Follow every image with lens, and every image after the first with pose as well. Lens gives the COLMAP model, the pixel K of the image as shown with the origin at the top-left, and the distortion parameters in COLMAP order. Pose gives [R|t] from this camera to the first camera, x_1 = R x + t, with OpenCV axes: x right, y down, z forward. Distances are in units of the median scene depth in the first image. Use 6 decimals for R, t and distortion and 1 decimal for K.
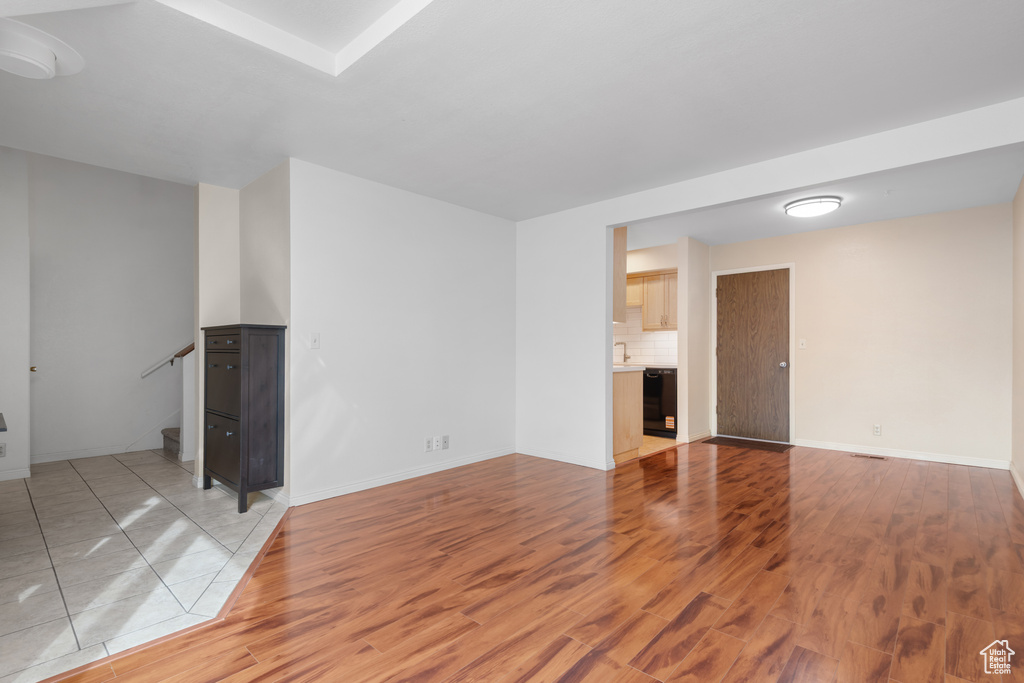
lens RADIAL K [[487.7, 0, 513.1], [0, 487.7, 350.2], [0, 0, 1]] dist [0.004303, 0.000336]
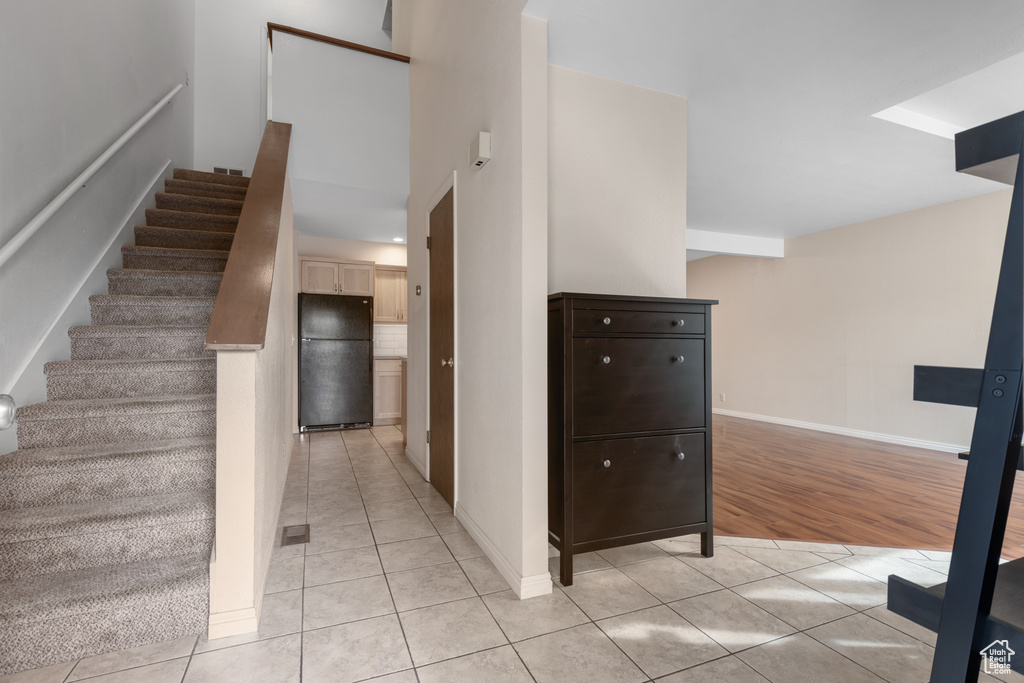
lens RADIAL K [[477.9, 0, 511.5], [0, 477.9, 344.0], [0, 0, 1]] dist [-0.000269, -0.000157]
pose [[0.421682, 0.007980, 0.906709, -1.767618], [0.001579, 0.999953, -0.009535, 0.029842], [-0.906742, 0.005452, 0.421650, 1.284753]]
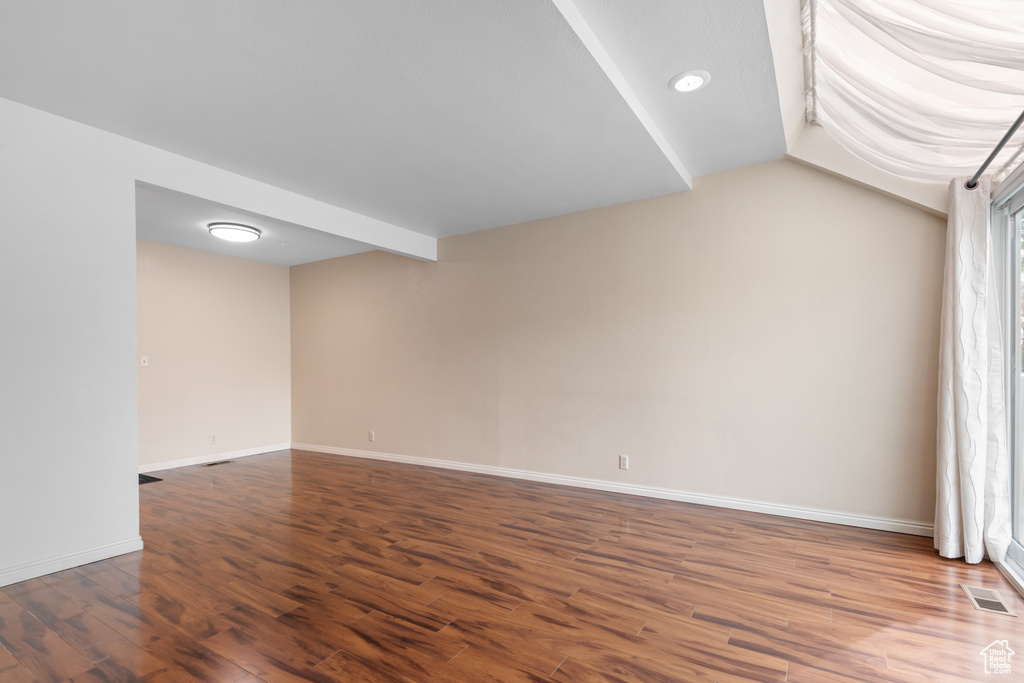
lens RADIAL K [[487.7, 0, 513.1], [0, 487.7, 350.2], [0, 0, 1]] dist [0.004303, 0.000336]
pose [[-0.178878, 0.028226, 0.983466, -0.998132], [0.011119, 0.999583, -0.026666, -0.001825], [-0.983808, 0.006165, -0.179118, 1.097634]]
